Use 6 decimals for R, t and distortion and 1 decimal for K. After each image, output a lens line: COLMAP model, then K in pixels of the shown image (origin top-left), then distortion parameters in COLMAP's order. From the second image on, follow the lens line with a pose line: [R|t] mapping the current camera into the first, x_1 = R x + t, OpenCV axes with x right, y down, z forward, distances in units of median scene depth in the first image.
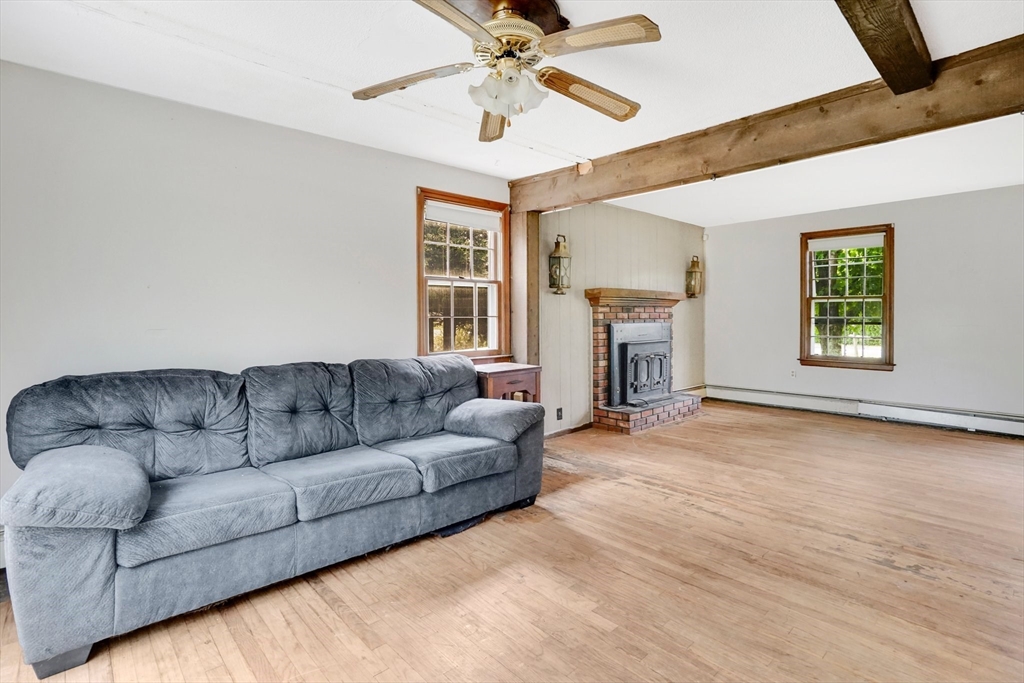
lens RADIAL K [[503.2, 0, 513.3], [0, 503.2, 307.7], [0, 0, 1]] dist [-0.043245, 0.012560]
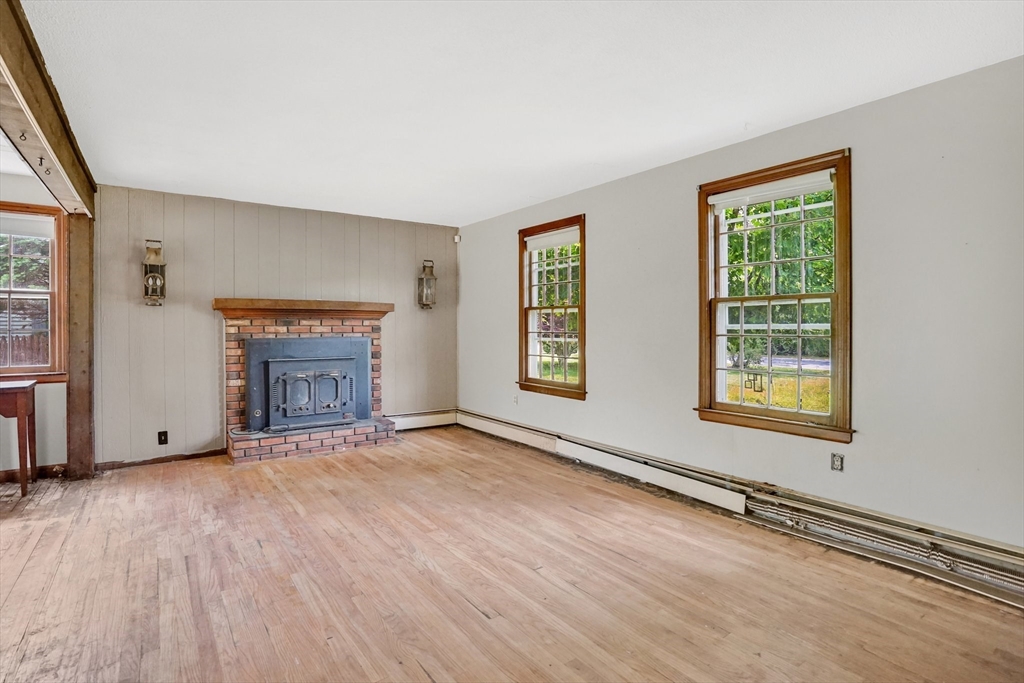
lens RADIAL K [[503.2, 0, 512.3], [0, 503.2, 338.4], [0, 0, 1]] dist [-0.043245, 0.012560]
pose [[0.993396, 0.007230, -0.114512, 1.019089], [-0.002529, 0.999150, 0.041146, -0.007242], [0.114712, -0.040585, 0.992569, 0.247280]]
